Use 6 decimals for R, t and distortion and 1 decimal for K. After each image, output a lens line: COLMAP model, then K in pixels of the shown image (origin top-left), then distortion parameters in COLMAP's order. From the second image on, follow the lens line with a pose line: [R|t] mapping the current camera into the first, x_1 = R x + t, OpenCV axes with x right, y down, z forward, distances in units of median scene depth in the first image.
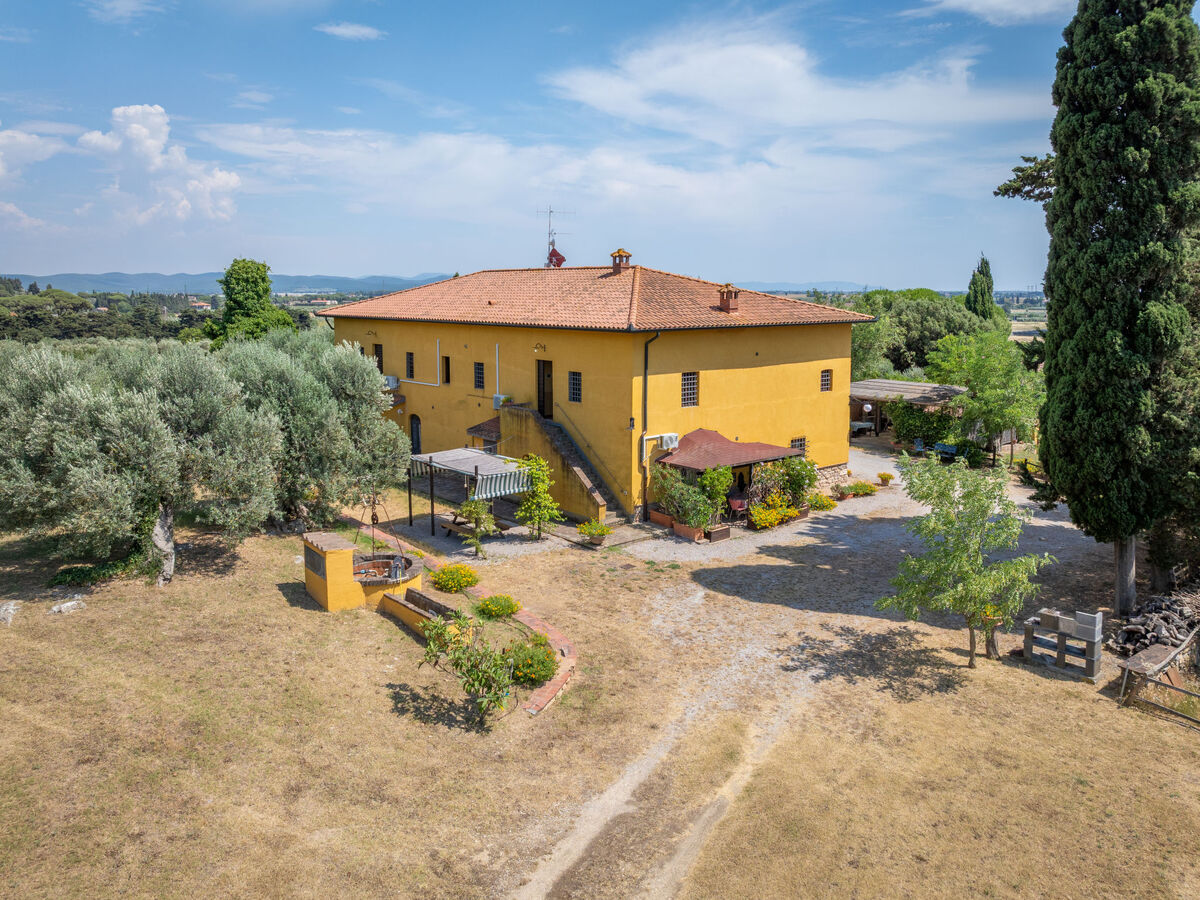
lens RADIAL K [[883.3, 0, 601.7], [0, 883.3, 362.4], [0, 0, 1]] dist [-0.027760, -0.004786]
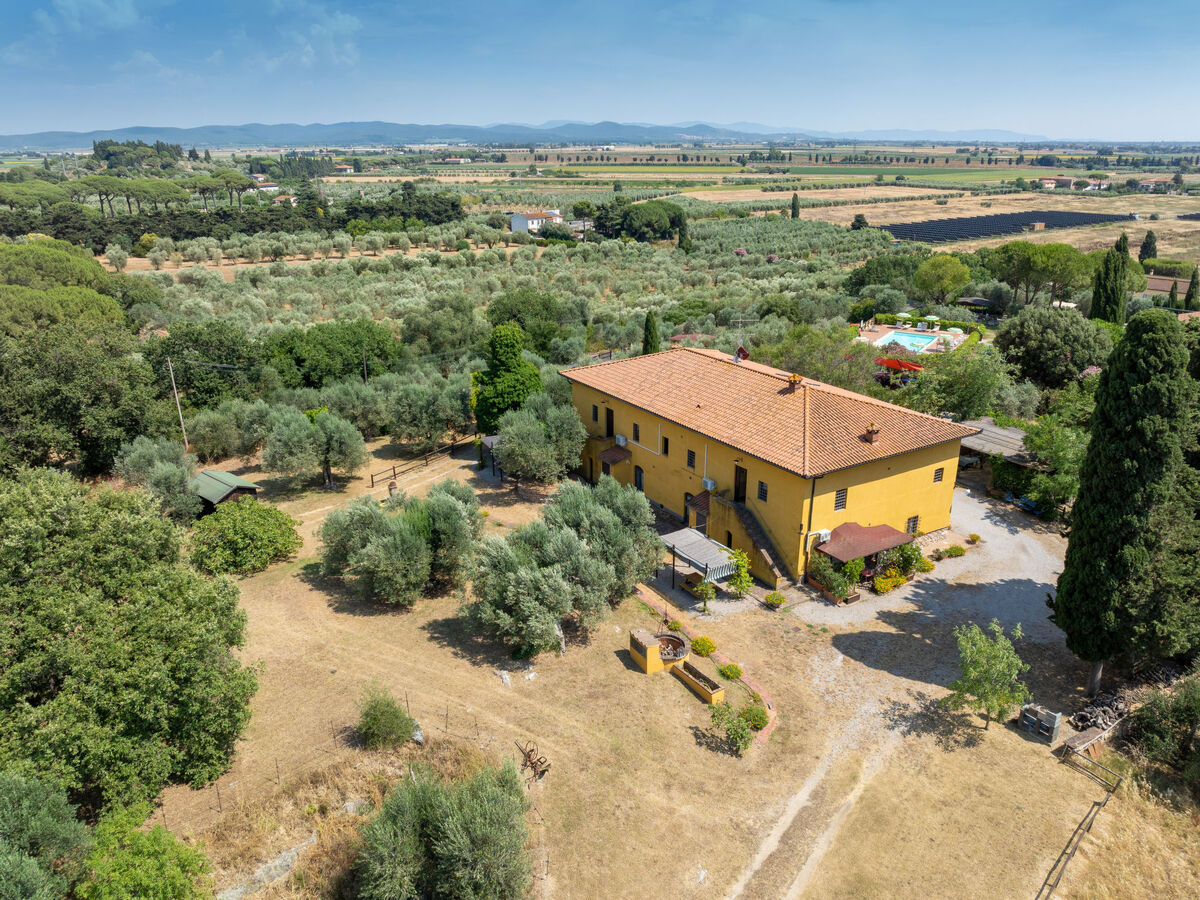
lens RADIAL K [[883.3, 0, 593.1], [0, 883.3, 439.6], [0, 0, 1]] dist [-0.027760, -0.004786]
pose [[0.989130, 0.043020, -0.140613, -0.050047], [-0.004771, 0.965132, 0.261719, -0.208335], [0.146969, -0.258203, 0.954846, -0.214714]]
